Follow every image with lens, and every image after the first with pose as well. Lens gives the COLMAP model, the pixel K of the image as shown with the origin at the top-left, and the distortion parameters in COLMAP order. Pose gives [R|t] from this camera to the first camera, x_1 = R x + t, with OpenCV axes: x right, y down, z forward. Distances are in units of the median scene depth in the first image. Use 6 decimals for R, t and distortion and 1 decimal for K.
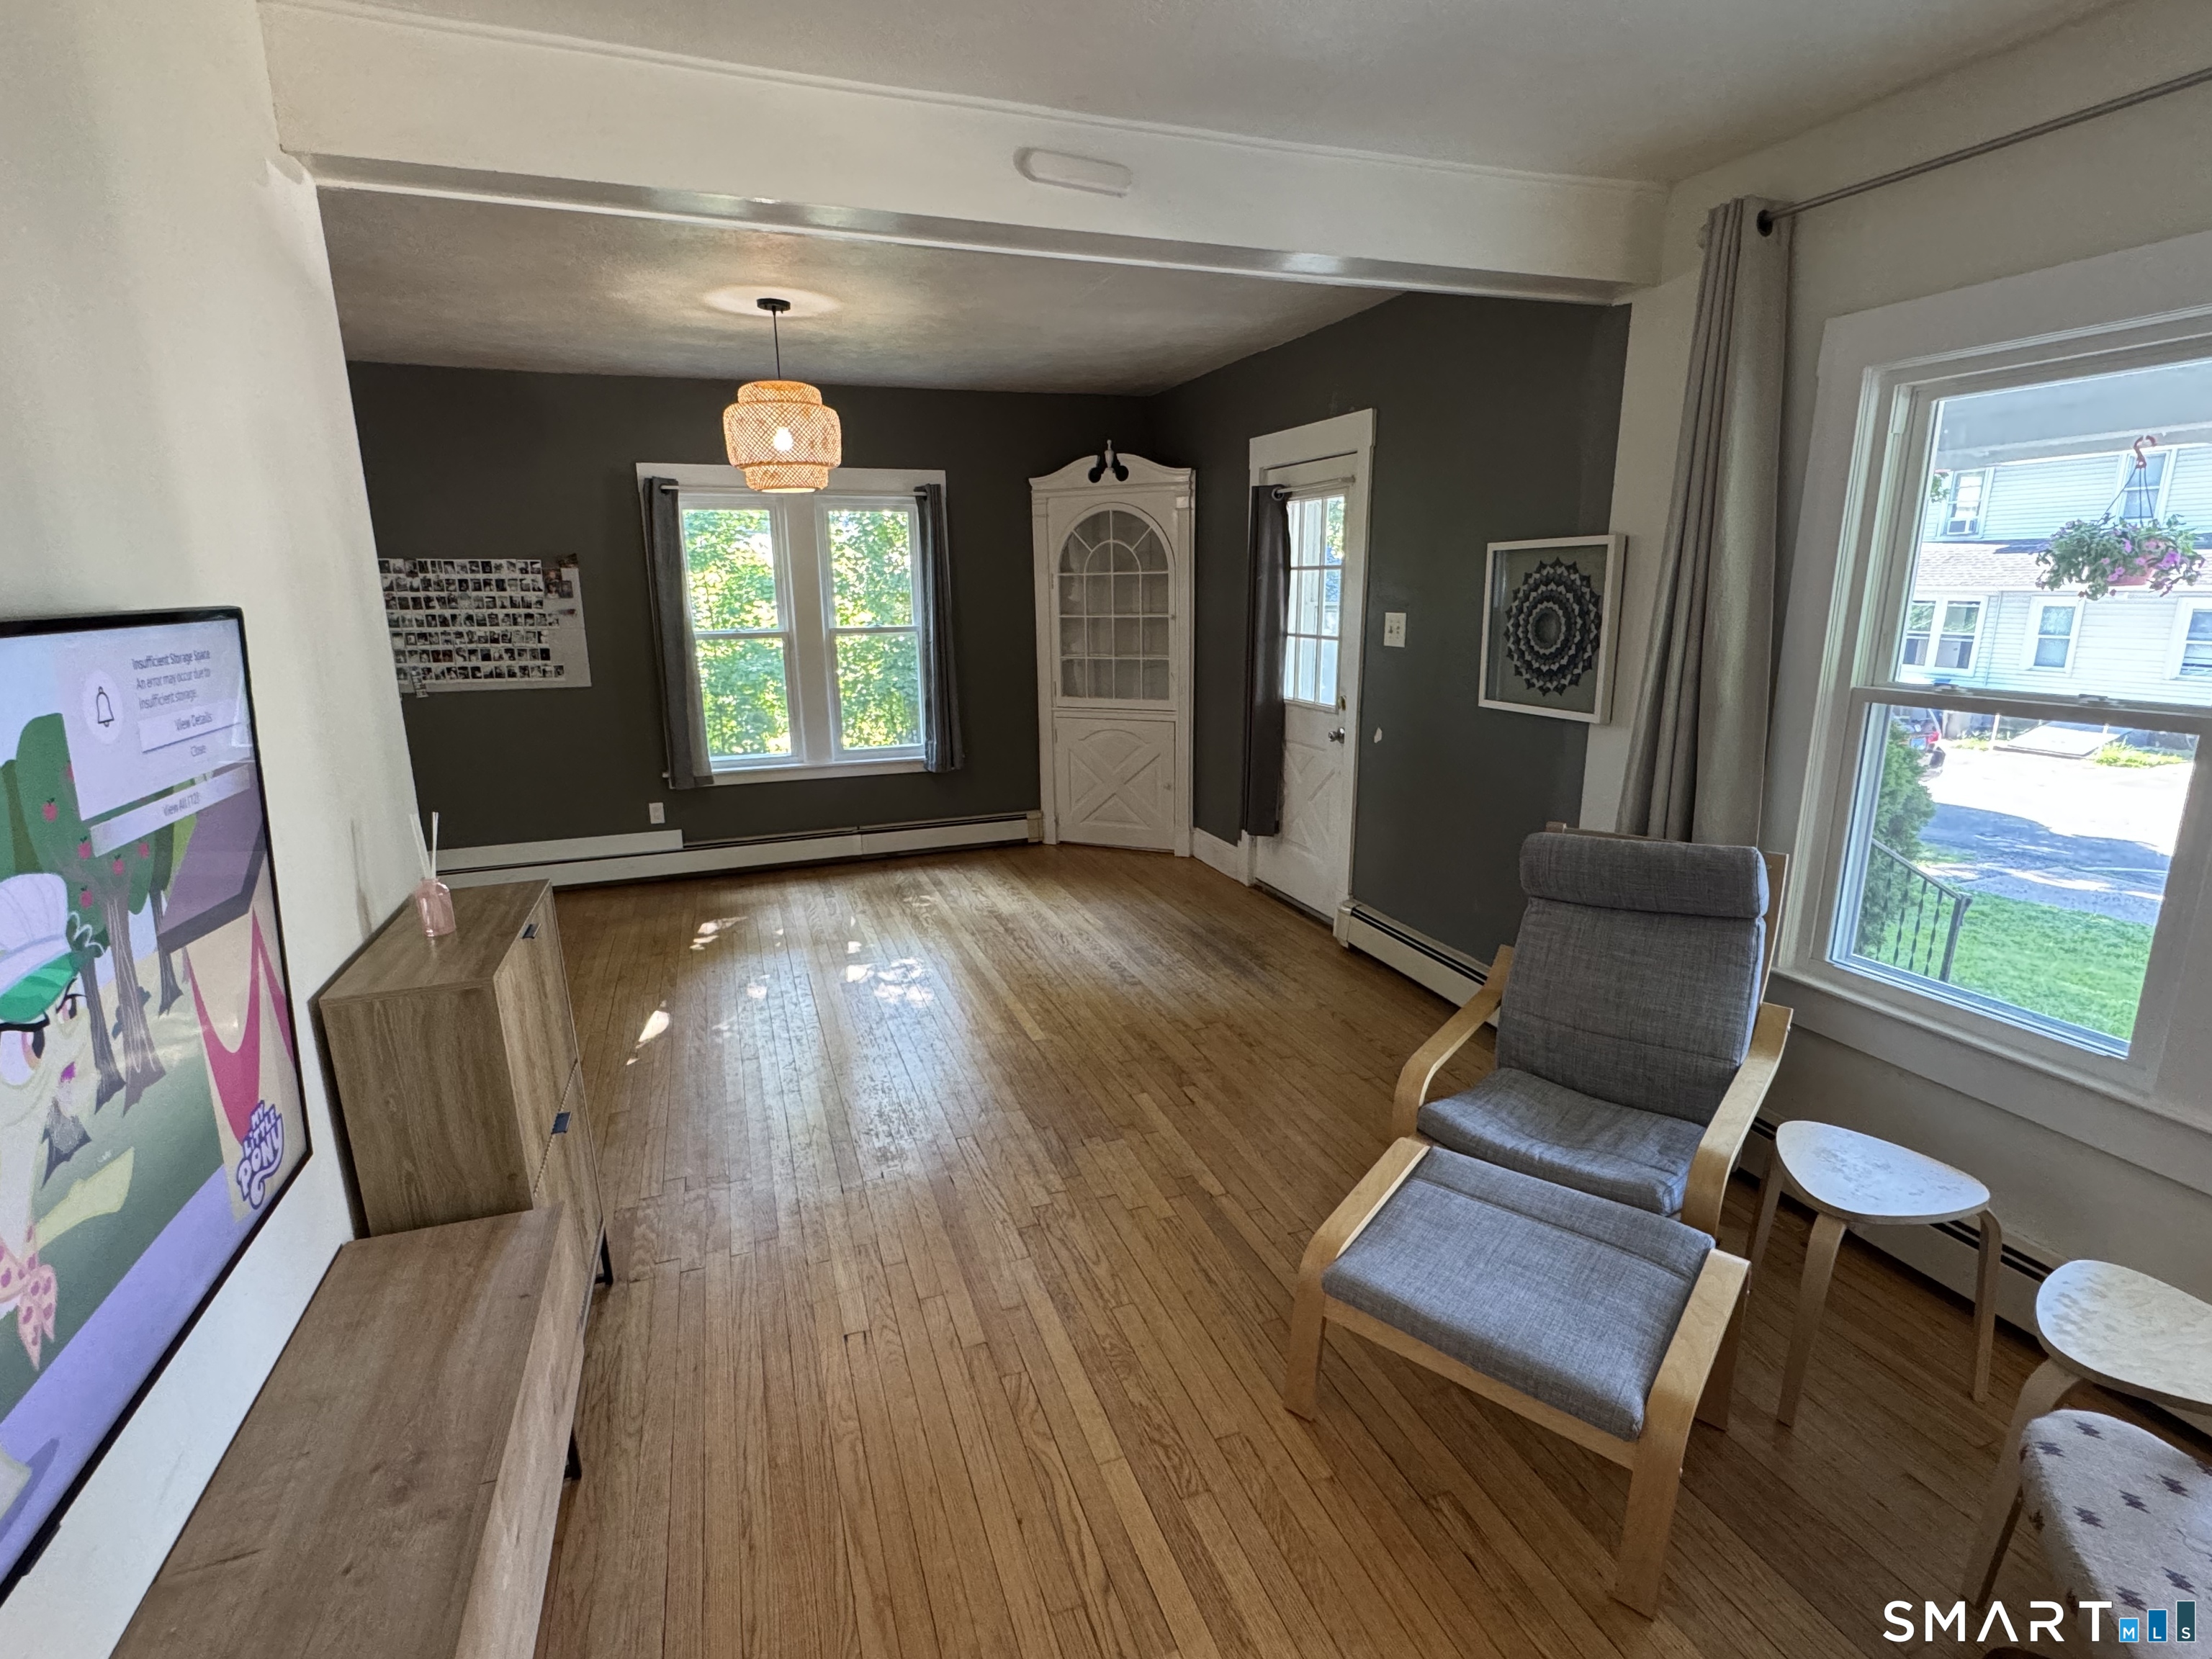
lens RADIAL K [[1040.9, 0, 1098.6], [0, 1040.9, 825.5], [0, 0, 1]] dist [-0.001915, 0.000061]
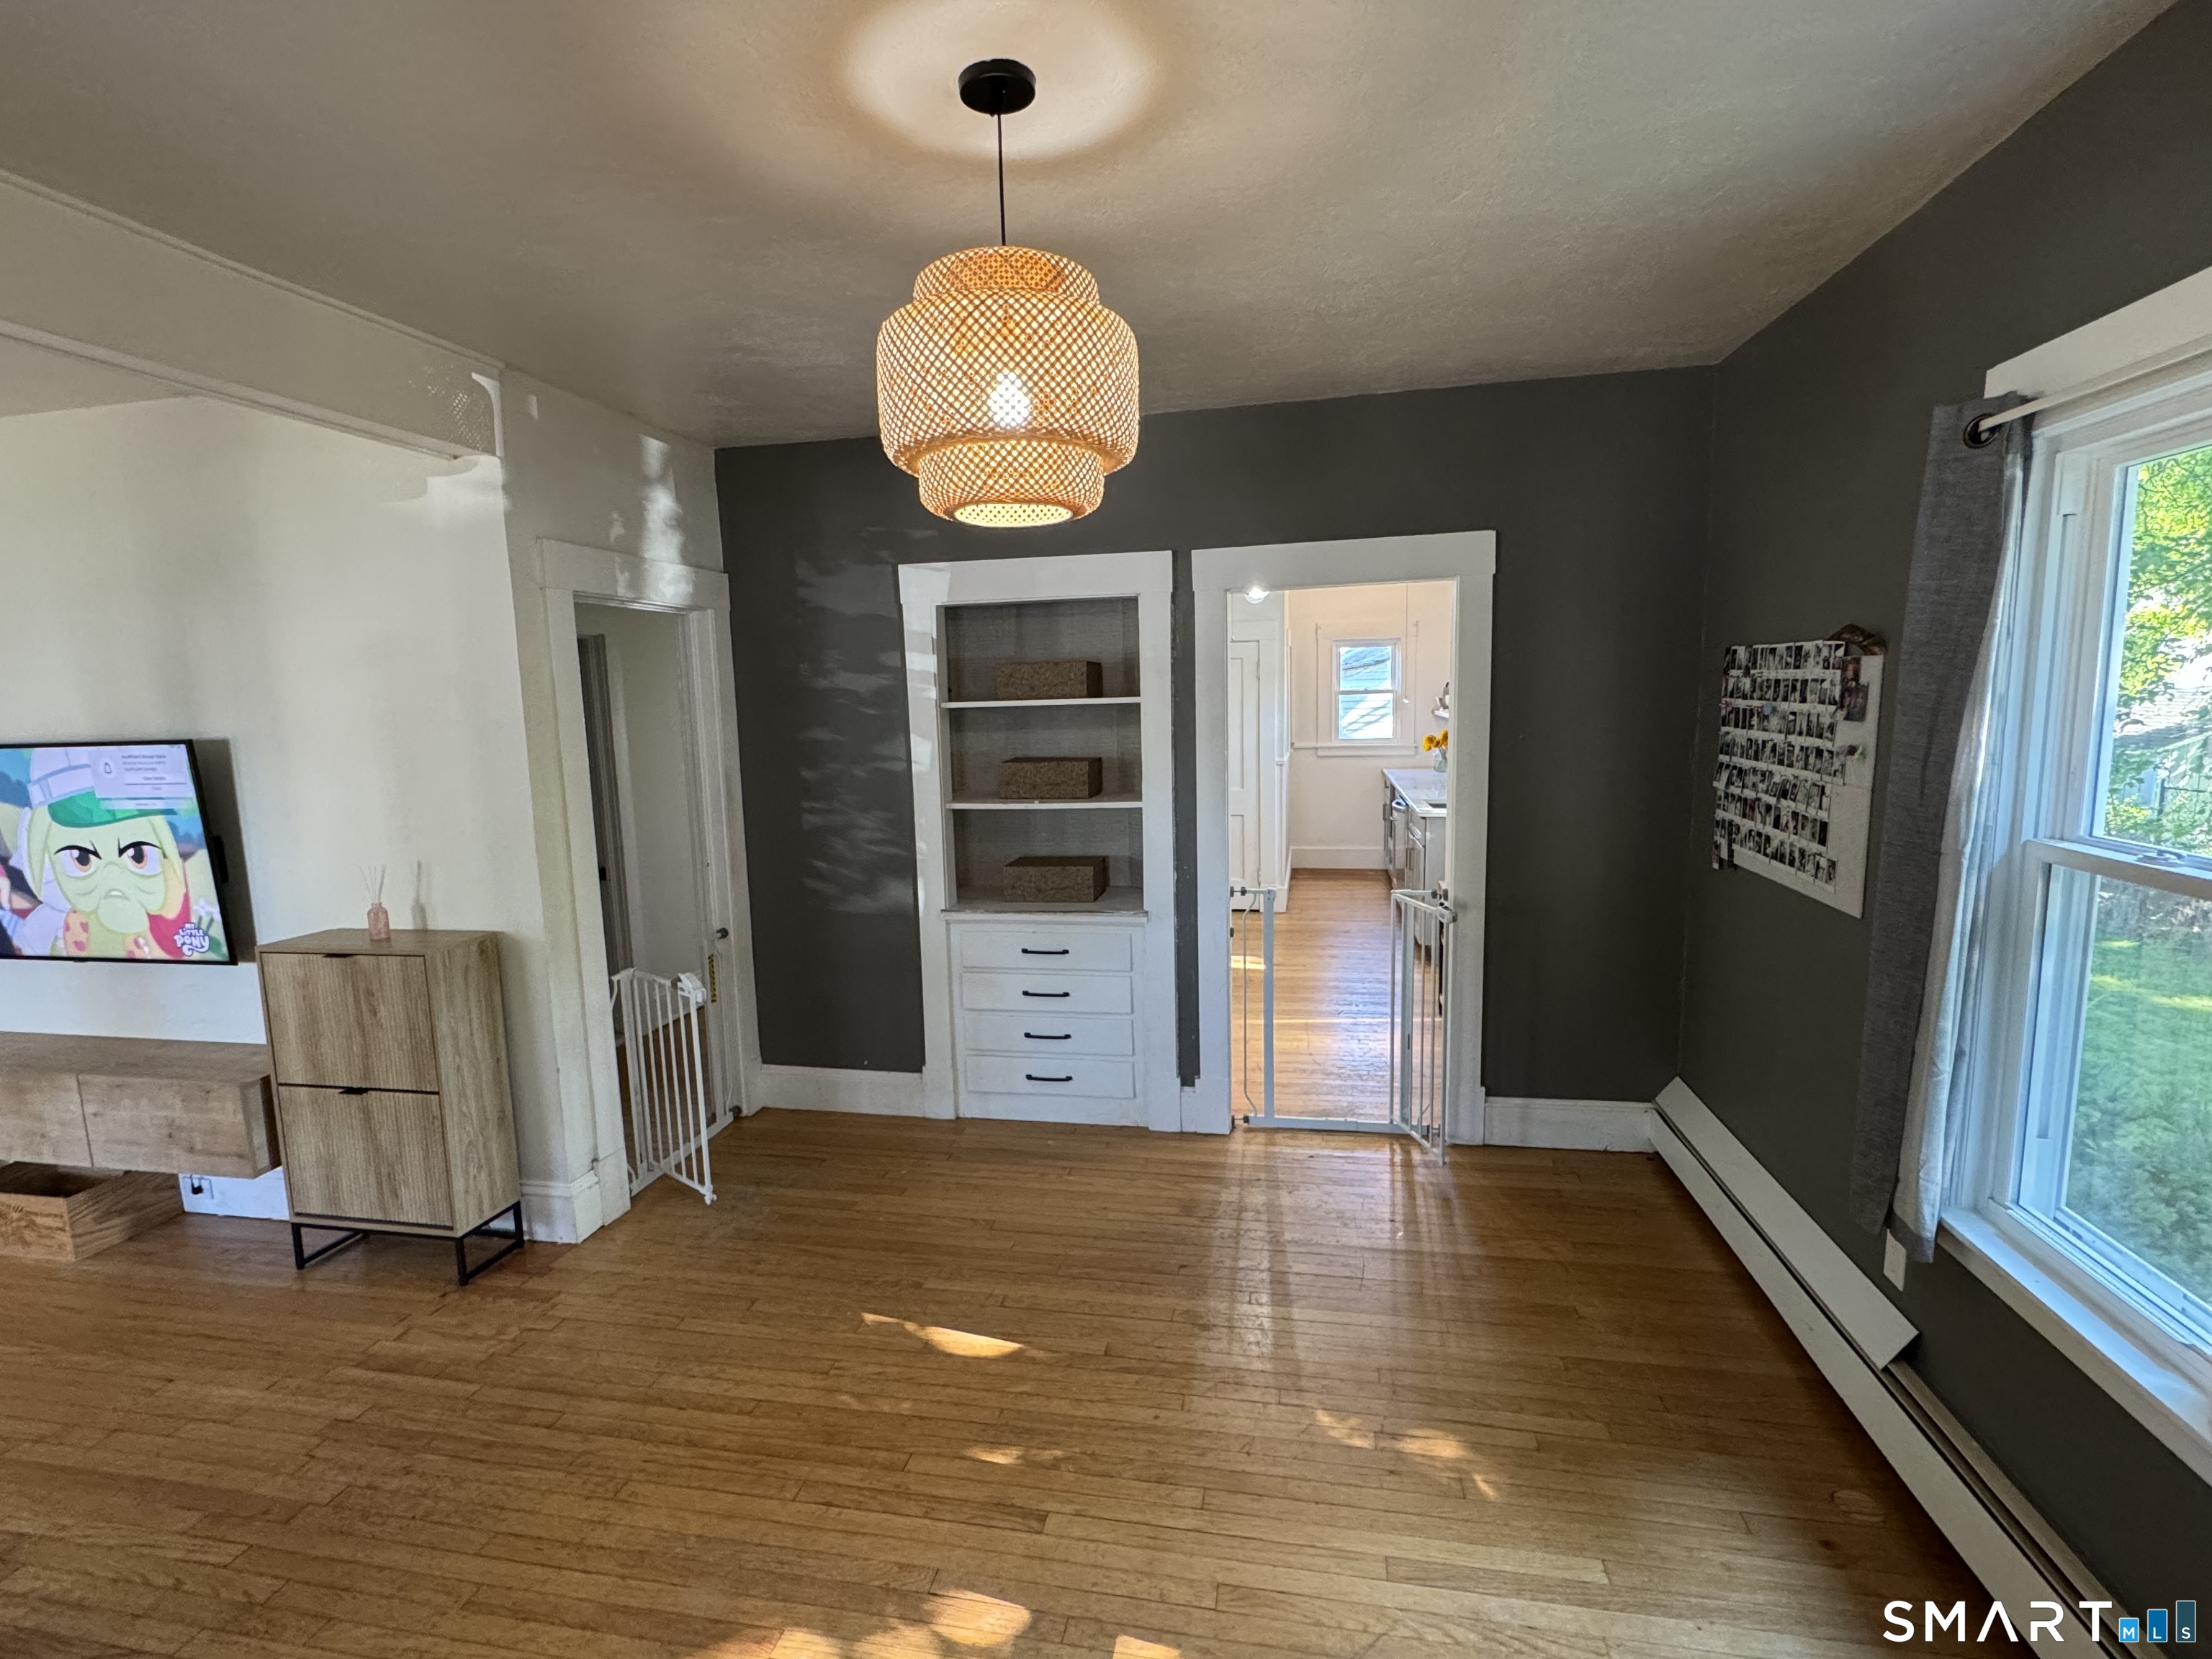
lens RADIAL K [[1040.9, 0, 1115.6], [0, 1040.9, 835.5], [0, 0, 1]] dist [-0.001915, 0.000061]
pose [[-0.505967, 0.138992, -0.851281, 0.065256], [-0.168287, 0.952058, 0.255470, -0.326410], [0.845977, 0.272519, -0.458319, 1.329924]]
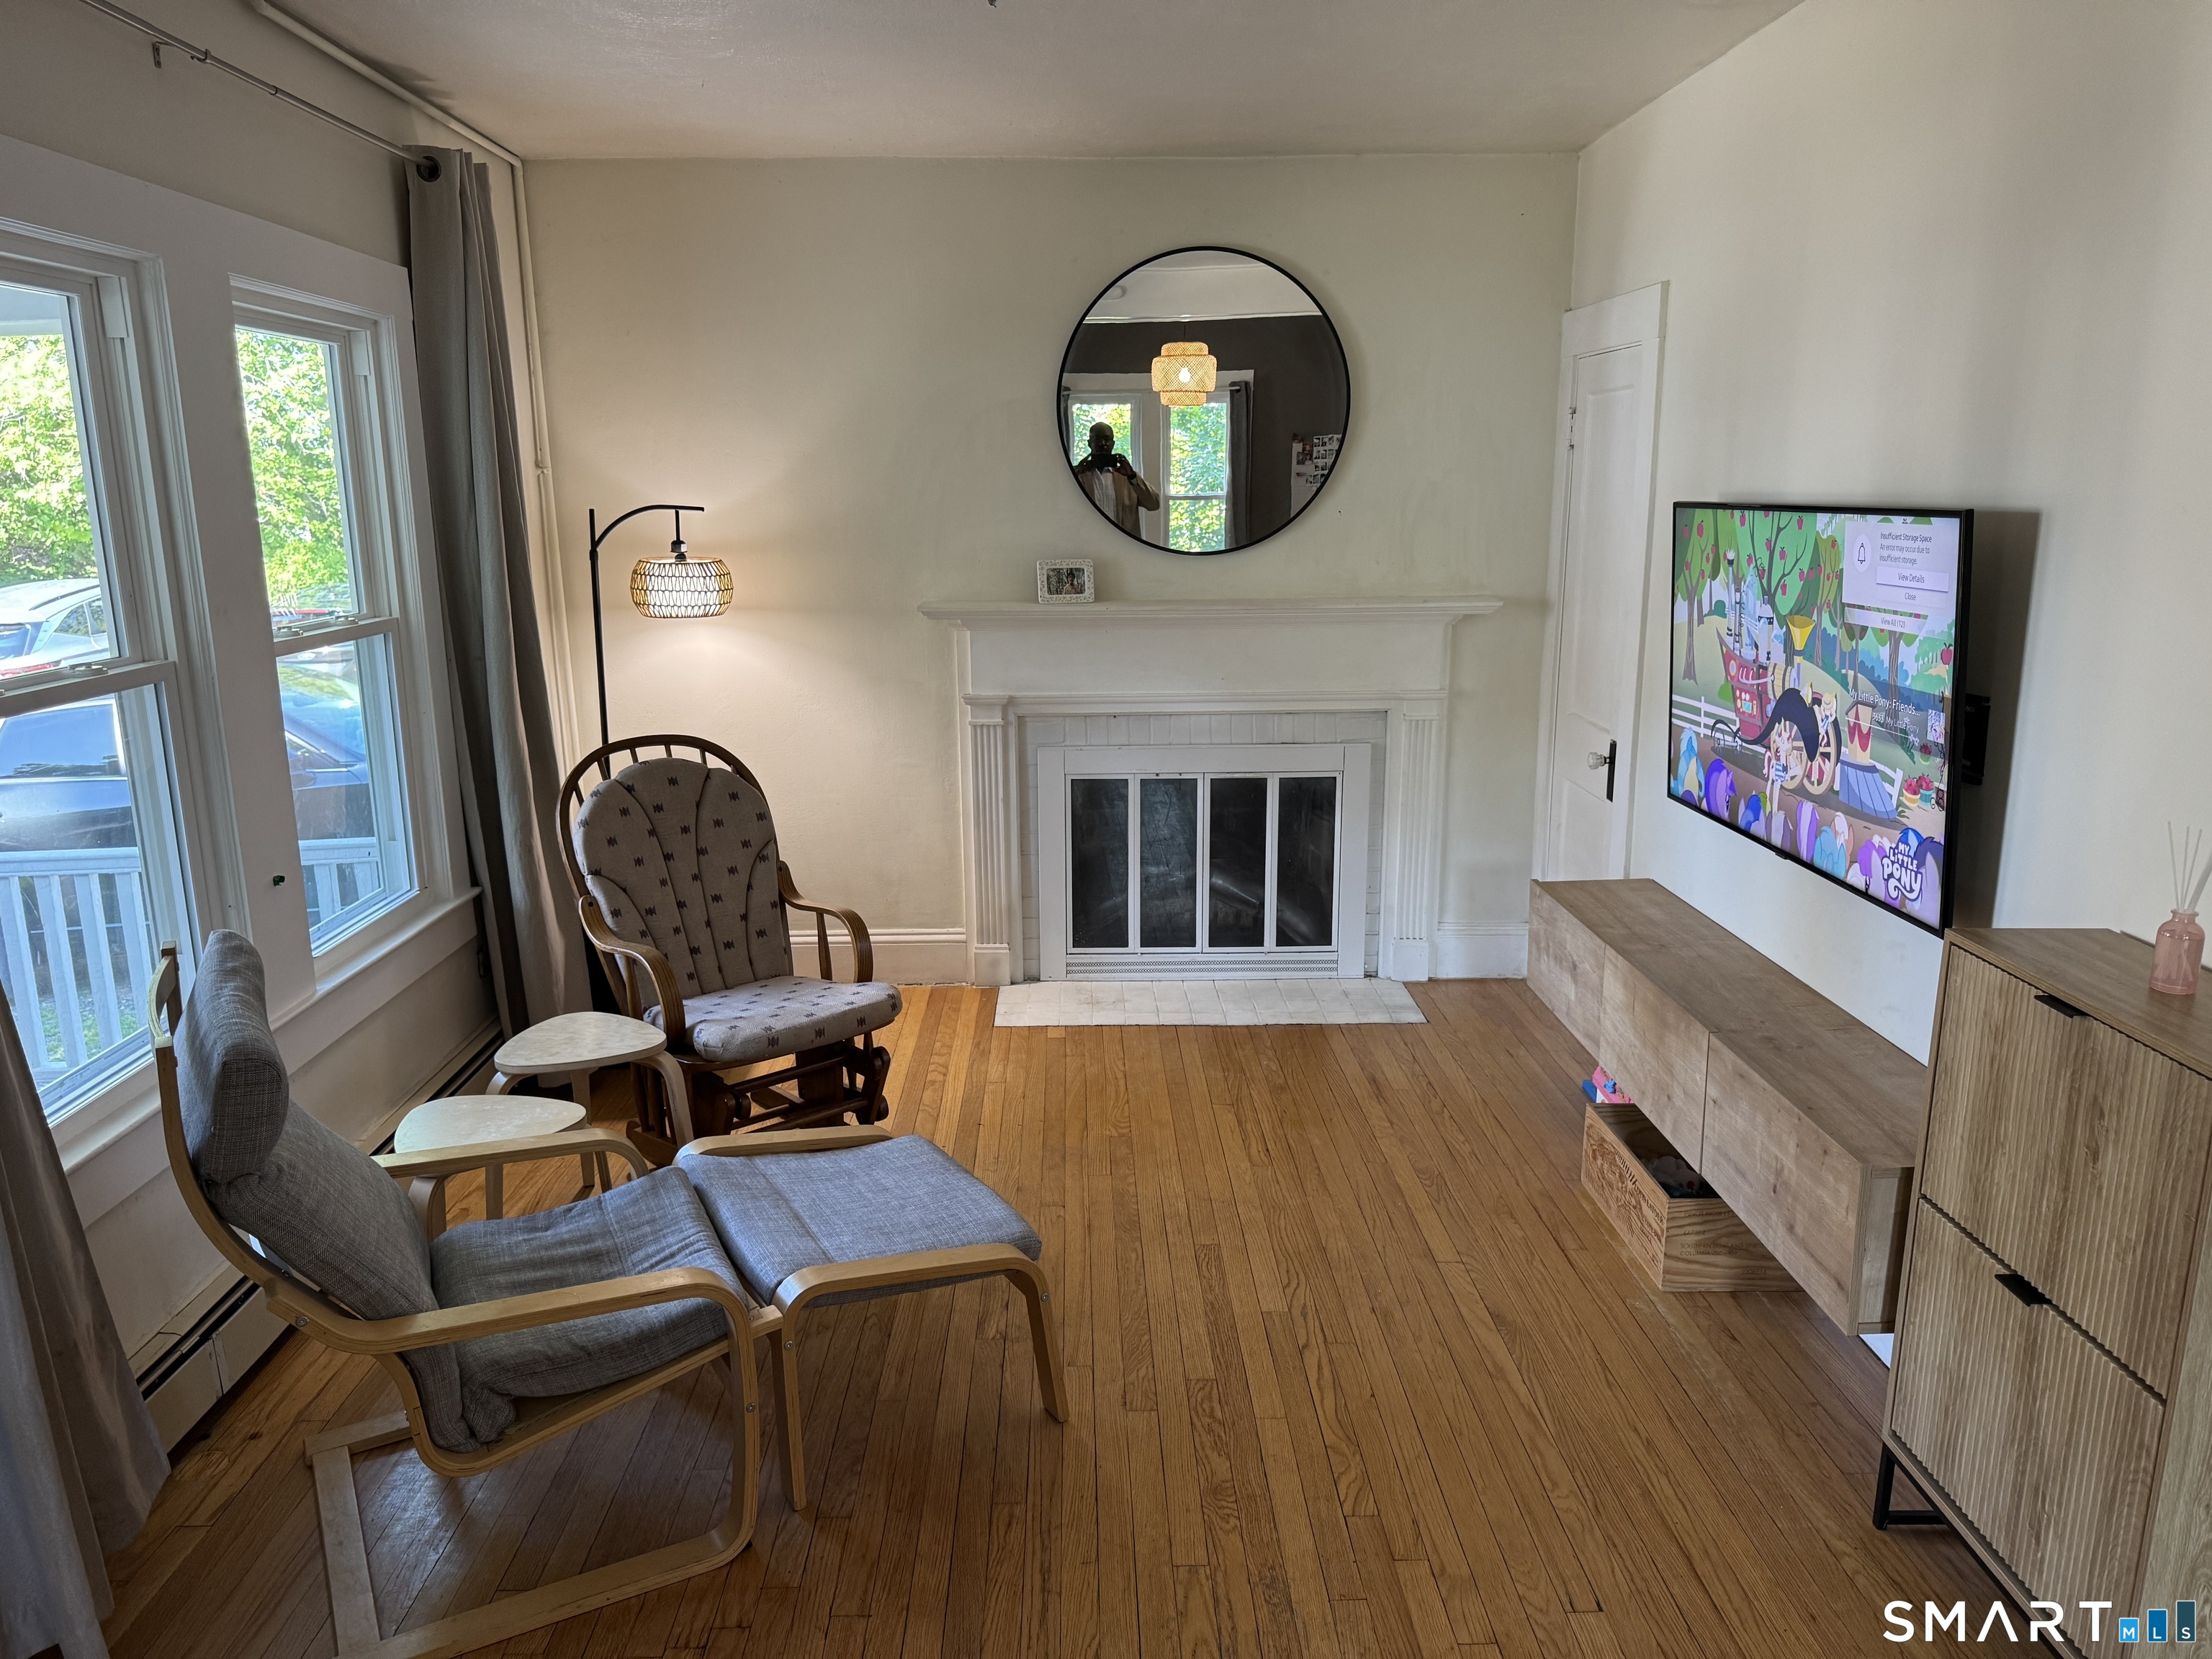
lens RADIAL K [[1558.3, 0, 1104.8], [0, 1558.3, 830.0], [0, 0, 1]] dist [-0.008700, -0.005839]
pose [[-0.946713, -0.045198, 0.318891, -0.141007], [0.099326, 0.900875, 0.422561, -0.256207], [-0.306380, 0.431718, -0.848381, 1.037666]]
